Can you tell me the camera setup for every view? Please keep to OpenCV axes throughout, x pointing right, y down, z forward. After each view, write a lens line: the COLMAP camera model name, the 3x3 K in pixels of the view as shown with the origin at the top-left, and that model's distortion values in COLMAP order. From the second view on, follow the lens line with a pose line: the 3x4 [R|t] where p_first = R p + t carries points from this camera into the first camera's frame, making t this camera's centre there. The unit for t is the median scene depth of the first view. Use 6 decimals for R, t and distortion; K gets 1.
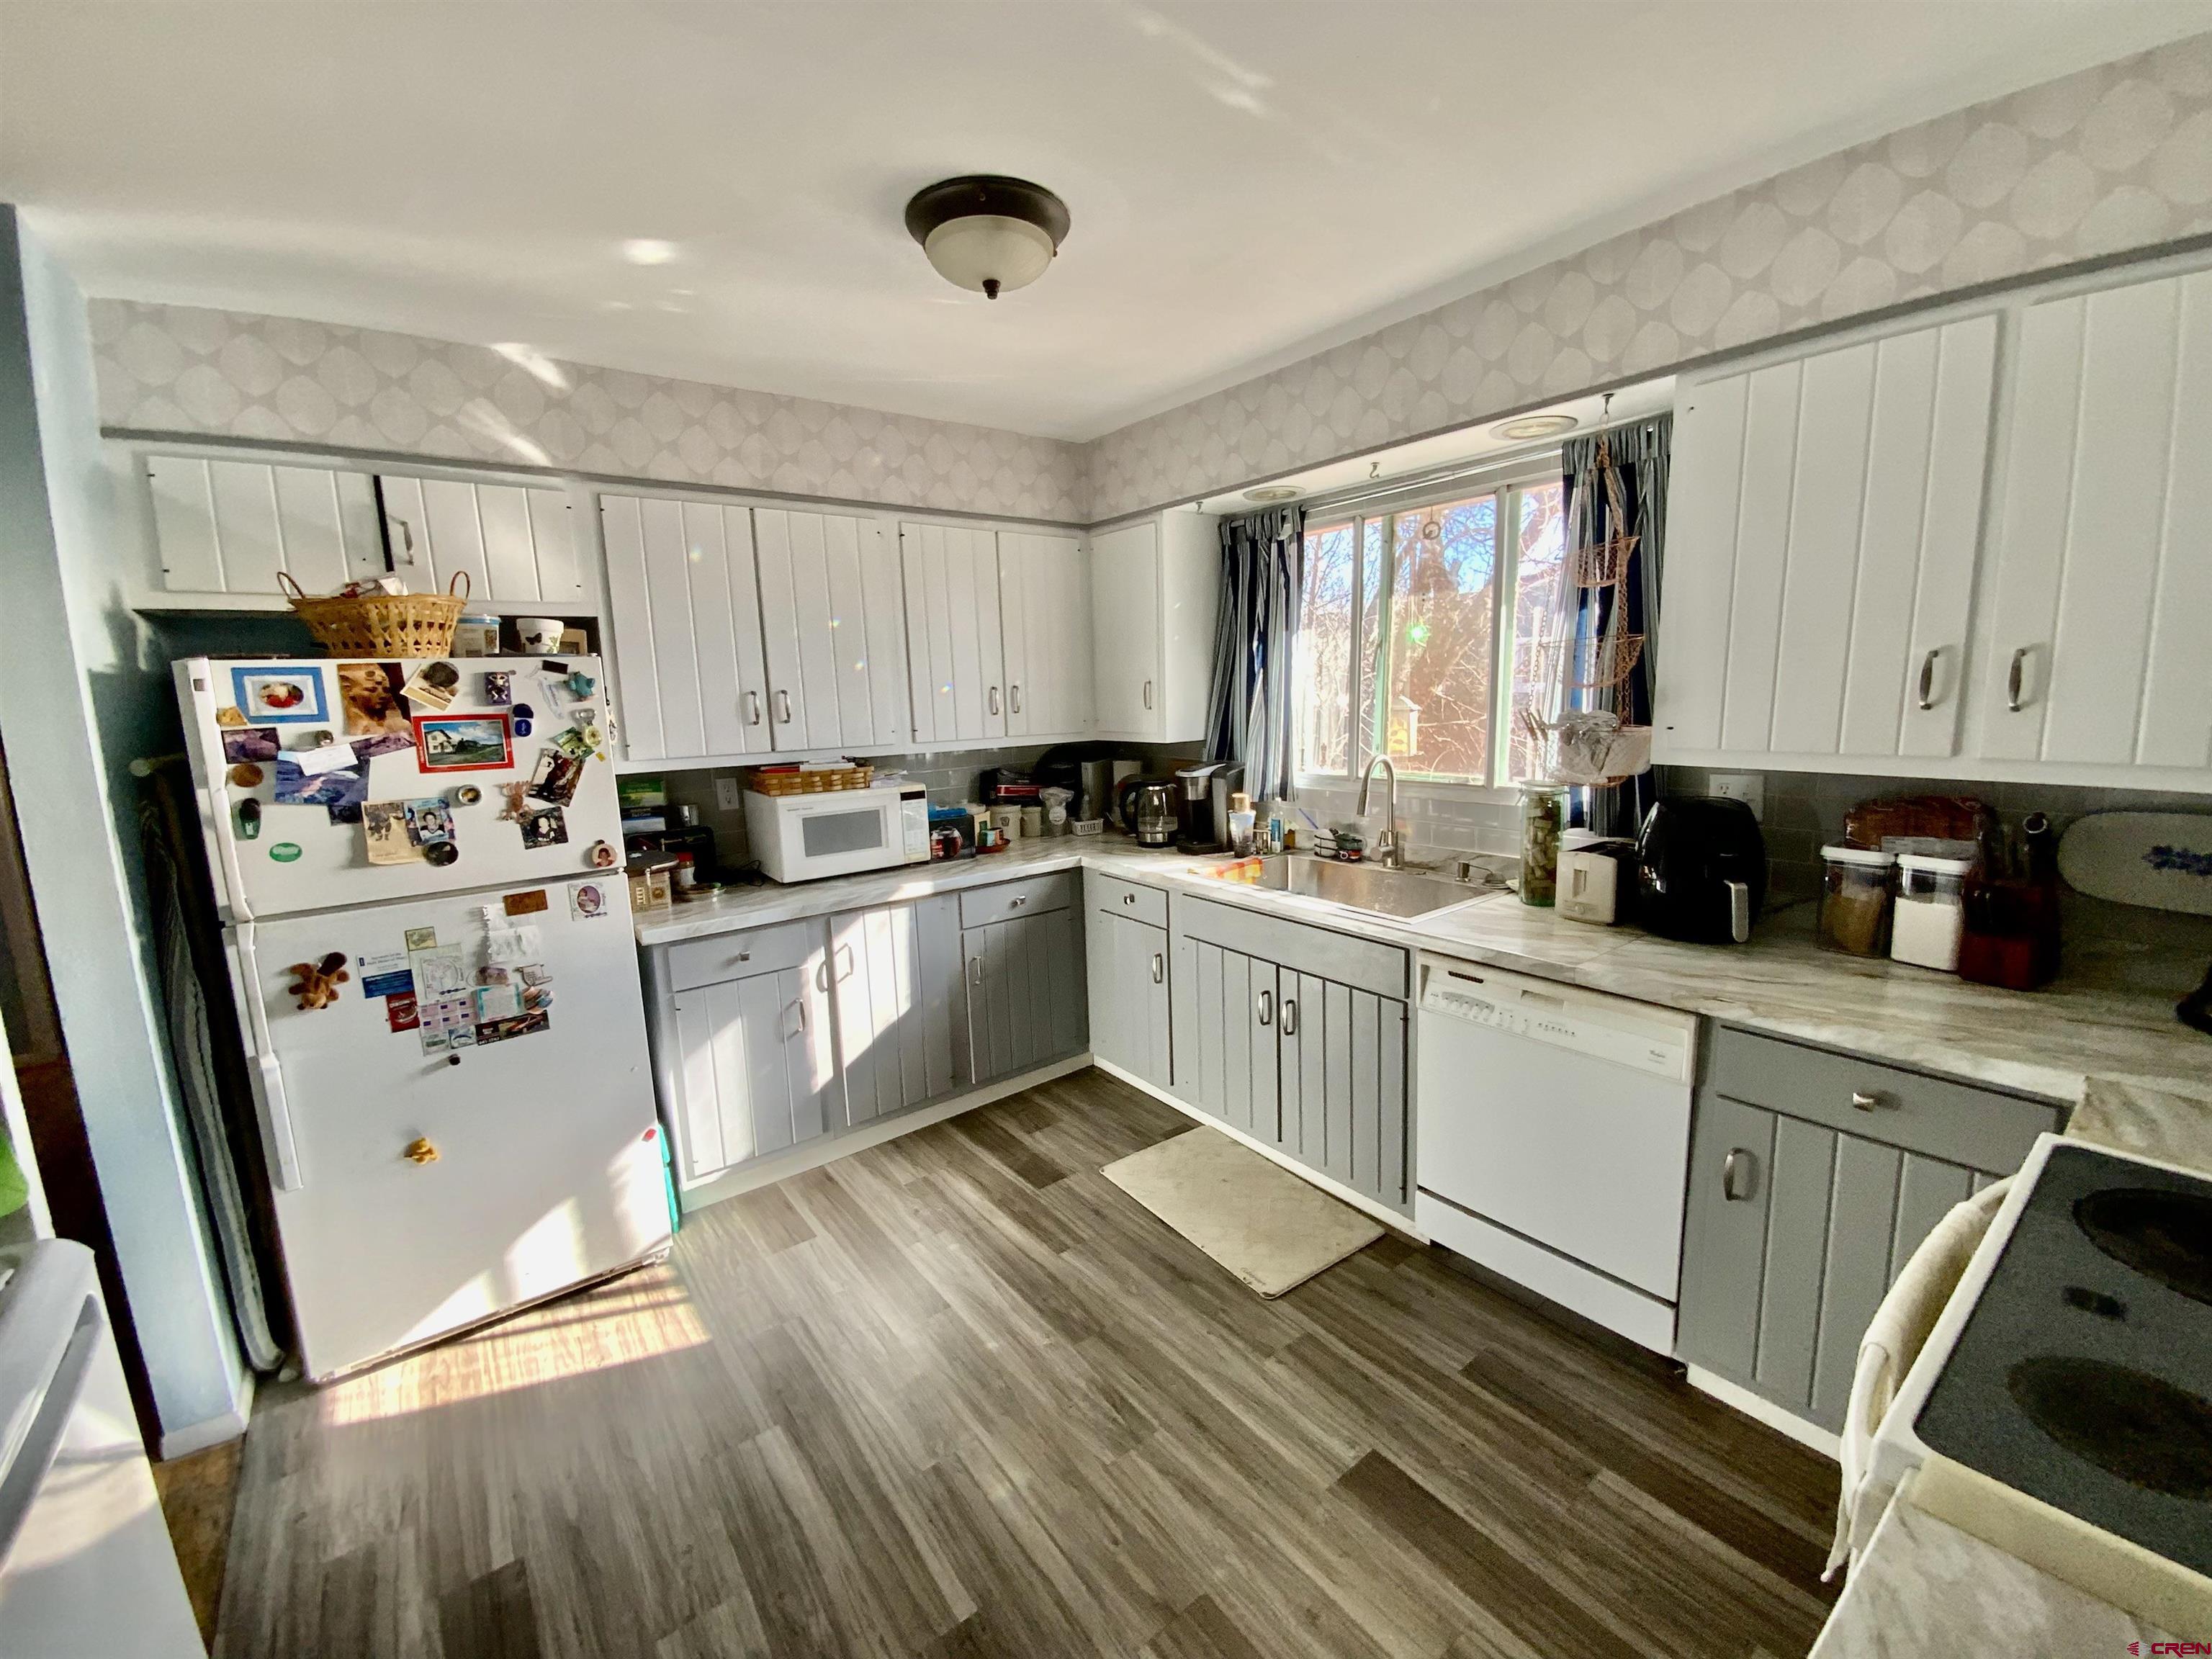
lens RADIAL K [[892.8, 0, 1102.5], [0, 892.8, 835.2], [0, 0, 1]] dist [-0.006478, -0.003579]
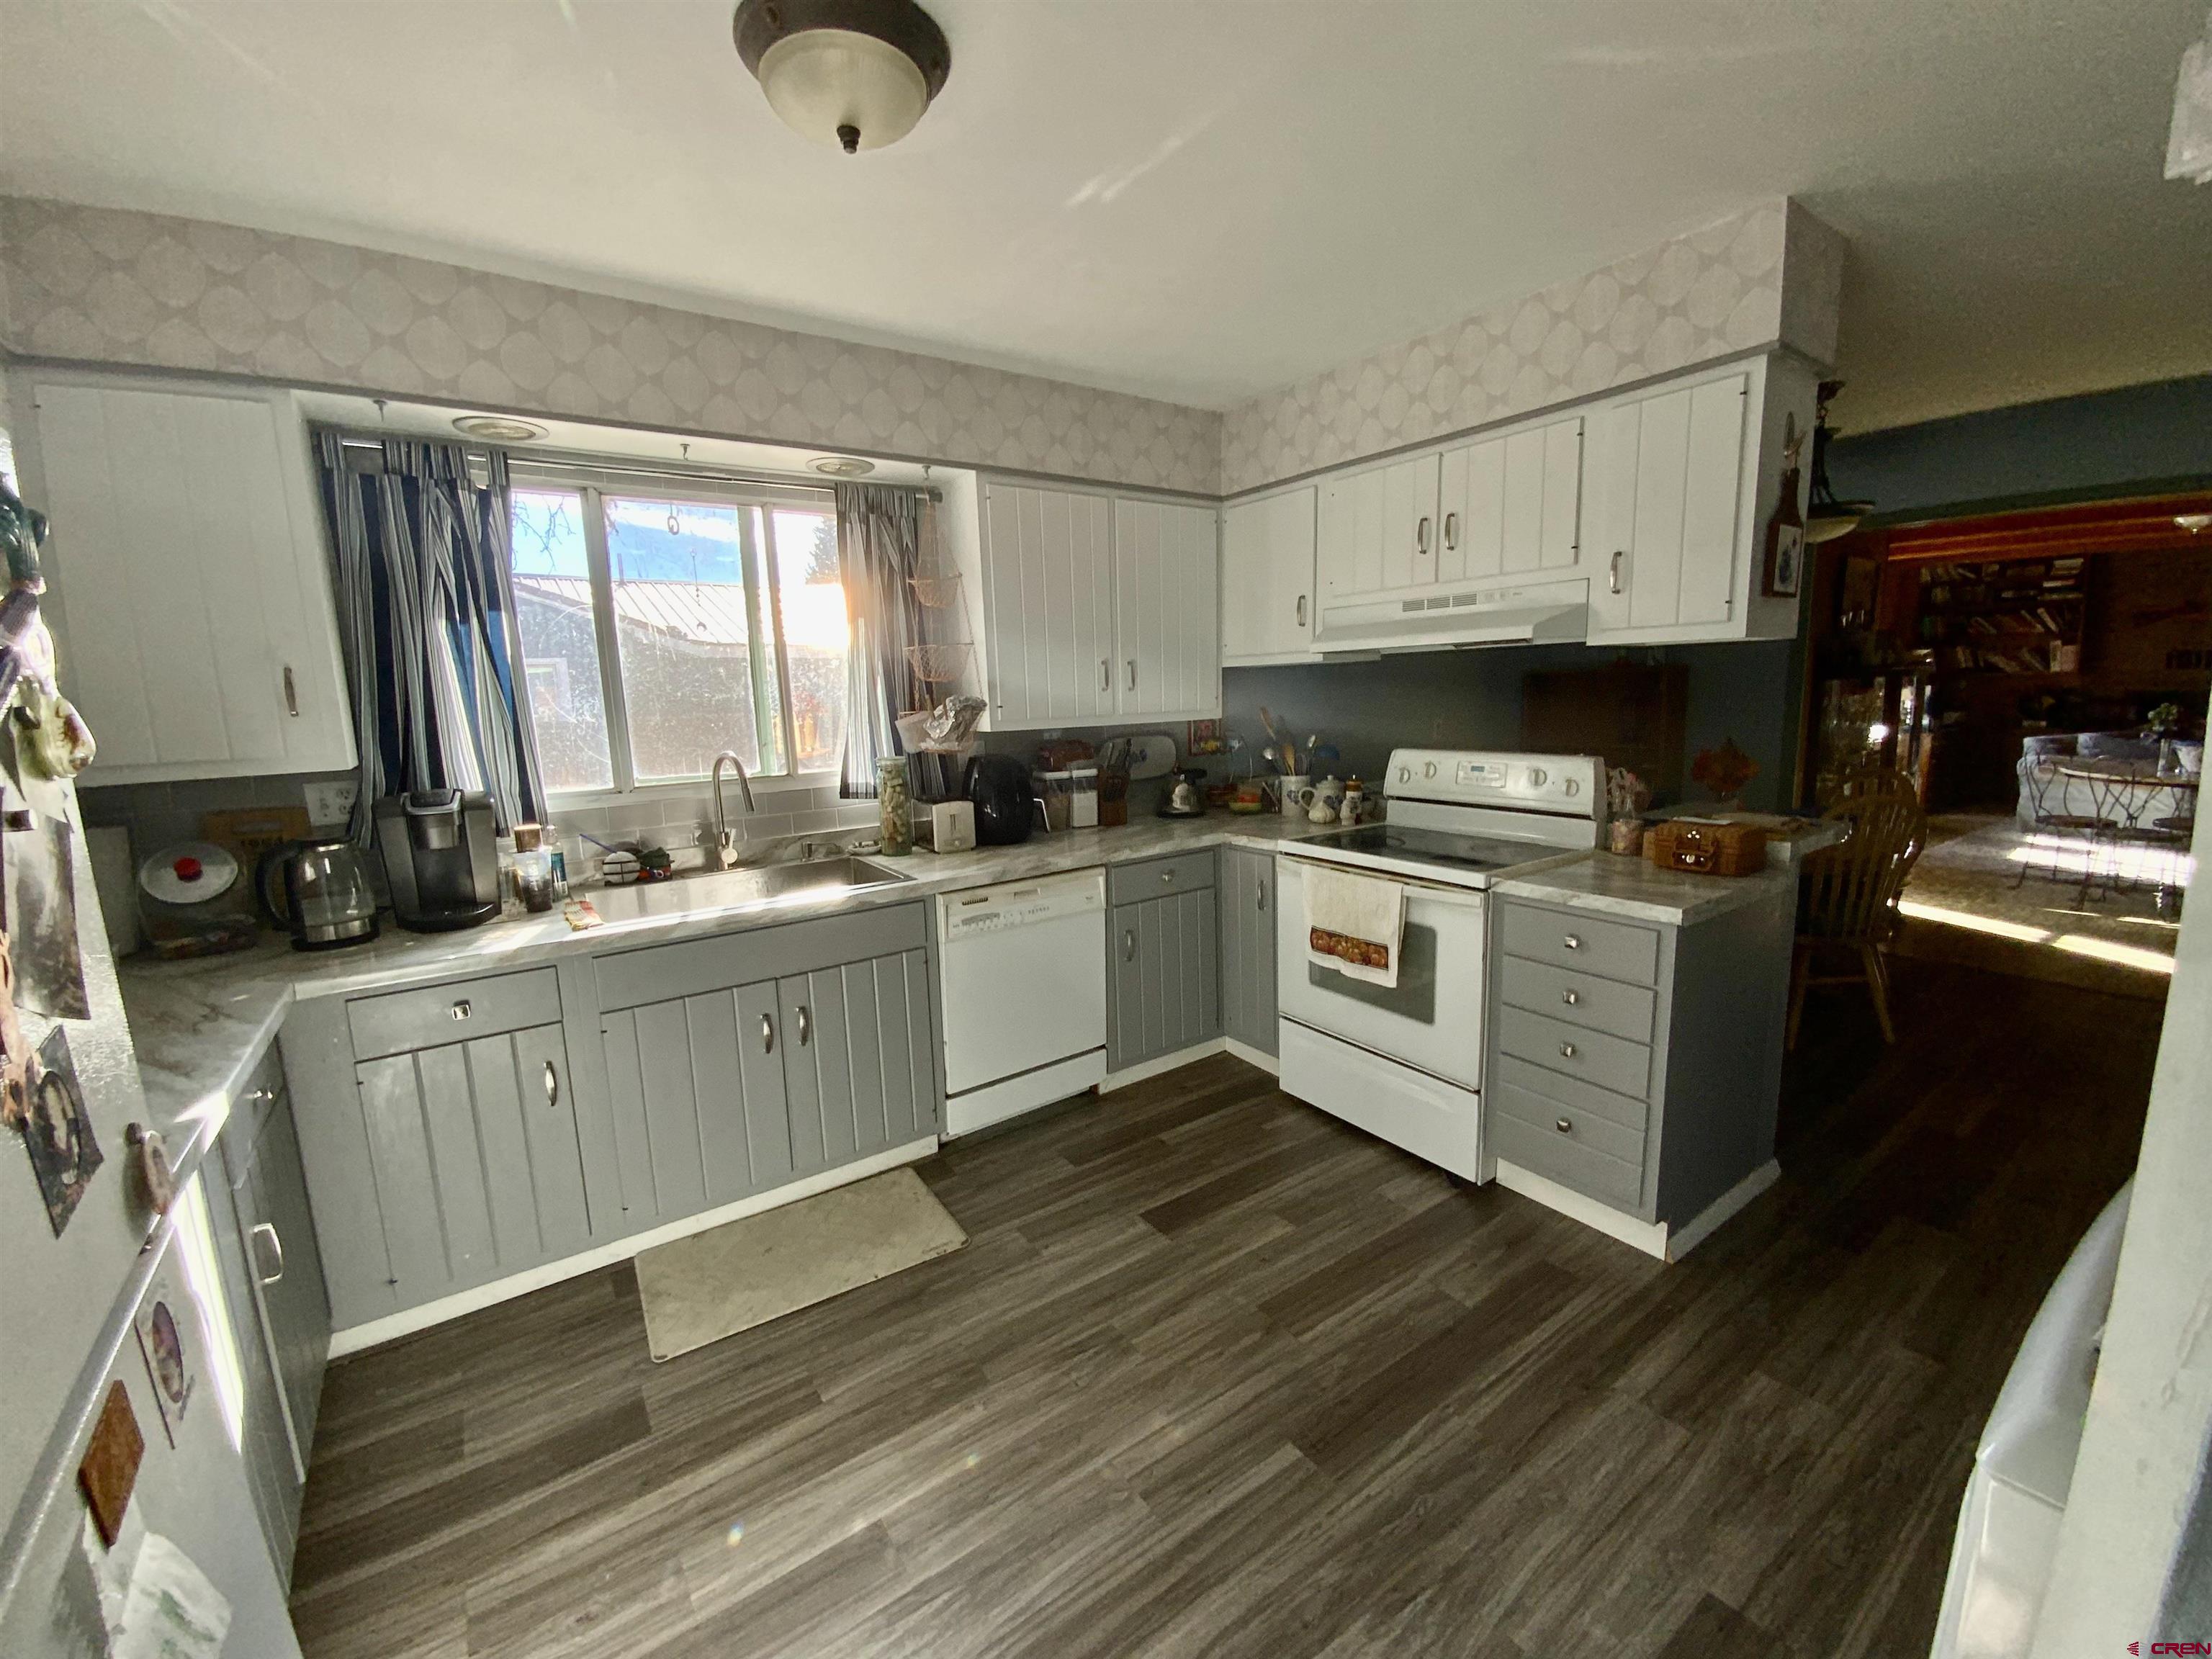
lens RADIAL K [[892.8, 0, 1113.3], [0, 892.8, 835.9], [0, 0, 1]] dist [-0.006478, -0.003579]
pose [[0.029869, -0.134642, 0.990444, -0.819400], [0.193785, 0.972866, 0.126408, -0.053830], [-0.980589, 0.188158, 0.055150, 0.703655]]
